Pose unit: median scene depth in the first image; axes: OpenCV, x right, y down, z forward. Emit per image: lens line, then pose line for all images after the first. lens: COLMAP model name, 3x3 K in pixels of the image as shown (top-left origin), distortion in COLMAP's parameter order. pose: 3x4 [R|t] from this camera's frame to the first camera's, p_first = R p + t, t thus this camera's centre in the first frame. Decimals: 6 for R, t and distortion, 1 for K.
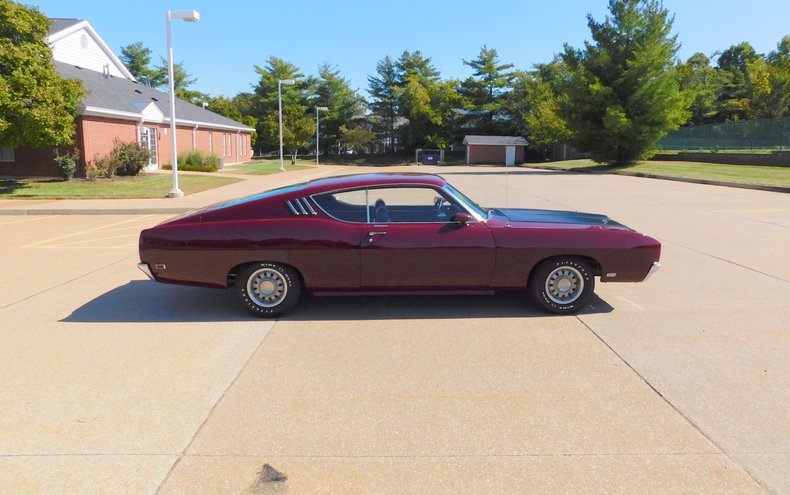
lens RADIAL K [[545.9, 0, 395.0], [0, 545.9, 247.5], [0, 0, 1]] dist [-0.061356, 0.044791]
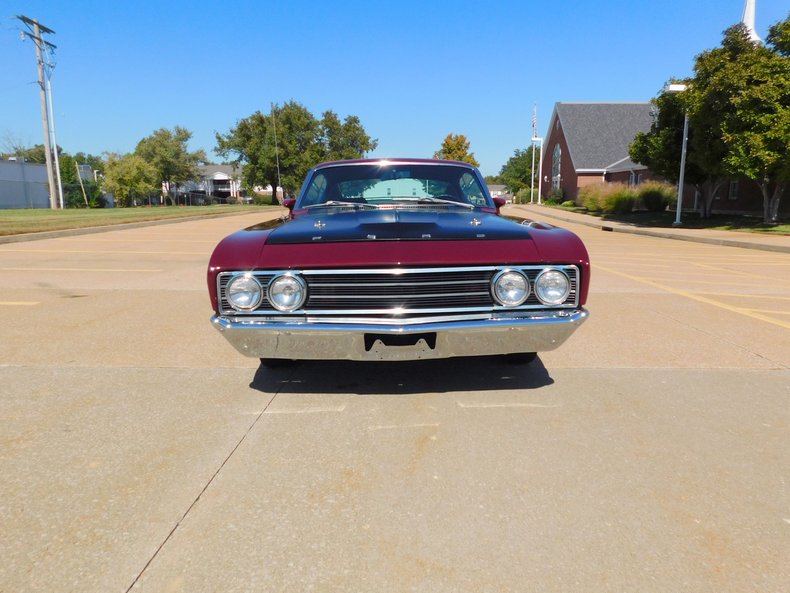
lens RADIAL K [[528.1, 0, 396.7], [0, 528.1, 294.5], [0, 0, 1]] dist [-0.064350, 0.059551]
pose [[-0.033259, 0.165046, -0.985725, 0.066020], [-0.172702, 0.970485, 0.168322, -0.006059], [0.984412, 0.175835, -0.003774, 0.083542]]
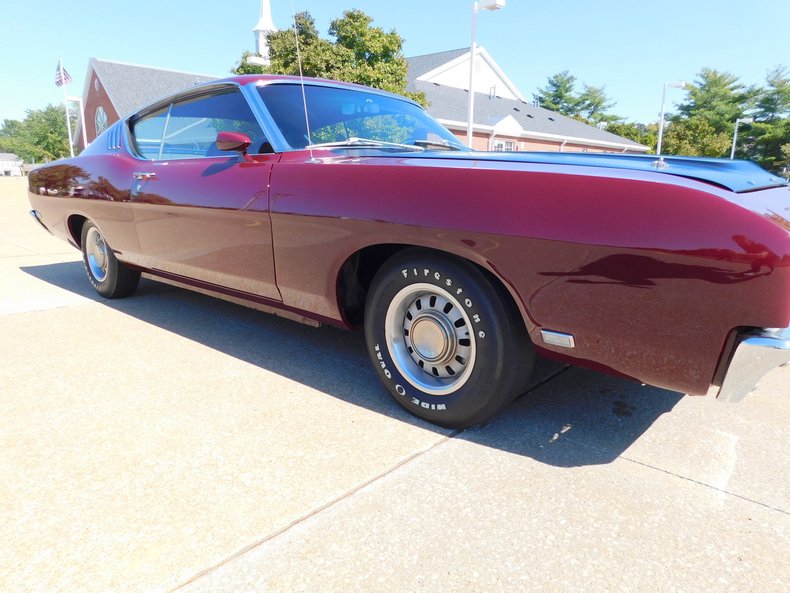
lens RADIAL K [[528.1, 0, 396.7], [0, 528.1, 294.5], [0, 0, 1]] dist [-0.064350, 0.059551]
pose [[0.723476, 0.148533, -0.674182, 0.037752], [-0.123762, 0.988664, 0.085007, 0.001150], [0.679166, 0.021937, 0.733657, 0.054279]]
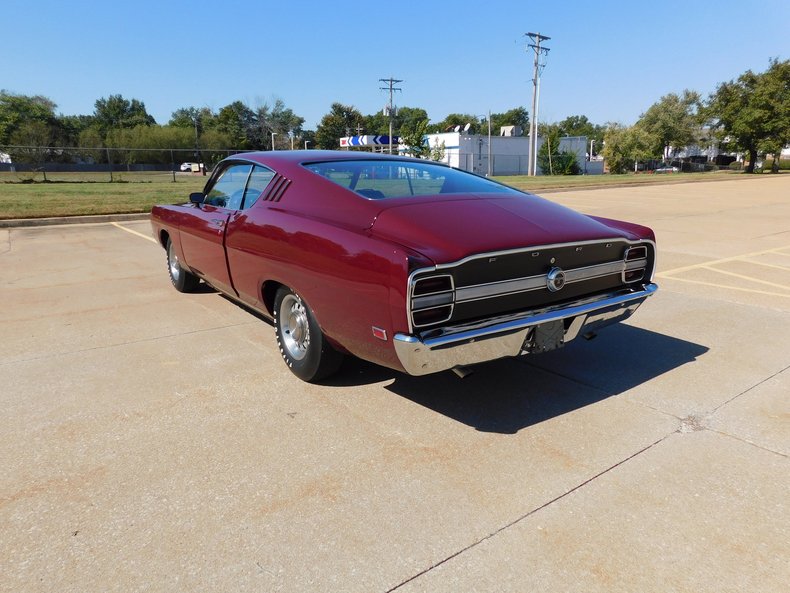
lens RADIAL K [[528.1, 0, 396.7], [0, 528.1, 294.5], [0, 0, 1]] dist [-0.064350, 0.059551]
pose [[-0.810022, 0.136216, -0.570358, 0.099214], [-0.099006, 0.926914, 0.361978, -0.024793], [0.577980, 0.349680, -0.737335, 0.167504]]
